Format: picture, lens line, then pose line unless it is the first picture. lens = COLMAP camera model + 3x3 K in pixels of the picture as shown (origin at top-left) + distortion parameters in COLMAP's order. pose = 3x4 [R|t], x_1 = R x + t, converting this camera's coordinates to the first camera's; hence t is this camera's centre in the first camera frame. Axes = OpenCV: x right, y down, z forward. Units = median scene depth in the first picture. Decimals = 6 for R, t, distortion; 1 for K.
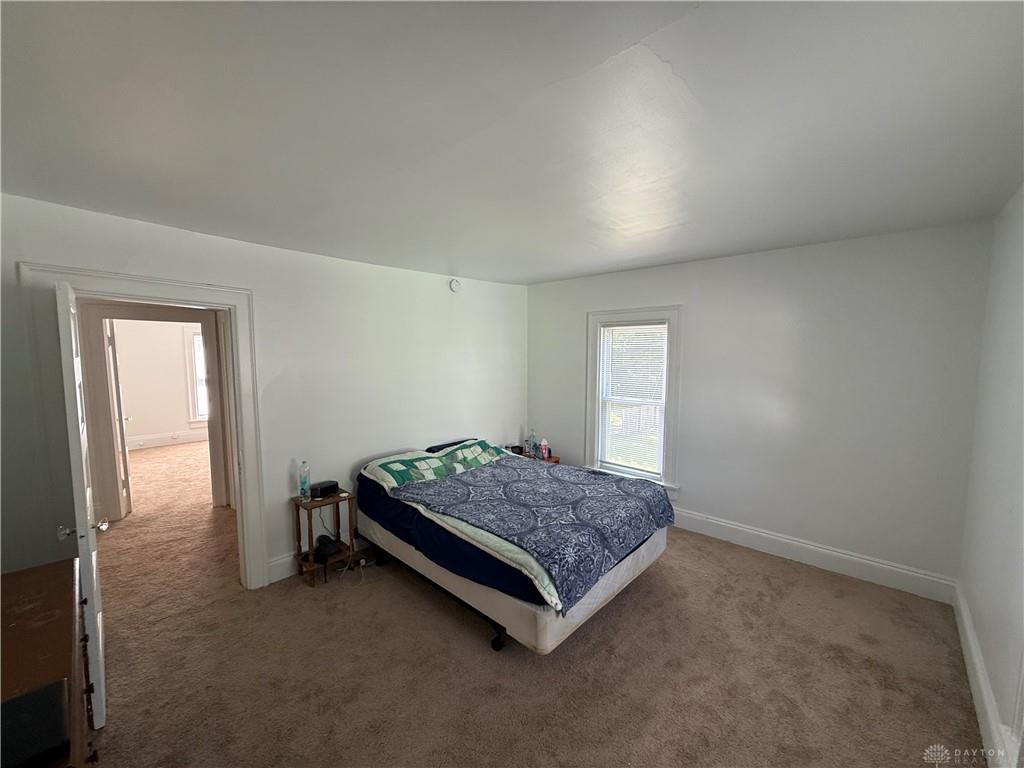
lens RADIAL K [[408.4, 0, 509.4], [0, 408.4, 385.4], [0, 0, 1]] dist [0.001042, 0.000412]
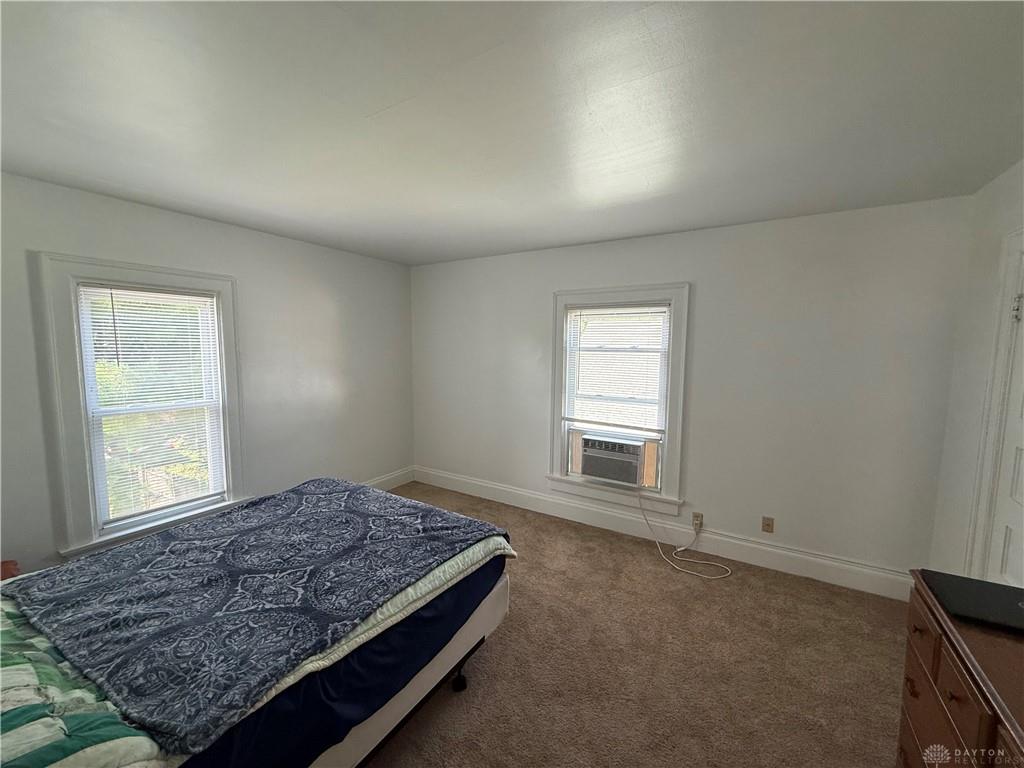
lens RADIAL K [[408.4, 0, 512.7], [0, 408.4, 382.3], [0, 0, 1]] dist [0.001042, 0.000412]
pose [[-0.196367, -0.092040, 0.976201, -0.665985], [0.075313, 0.991228, 0.108606, -0.044401], [-0.977634, 0.094847, -0.187712, 0.823222]]
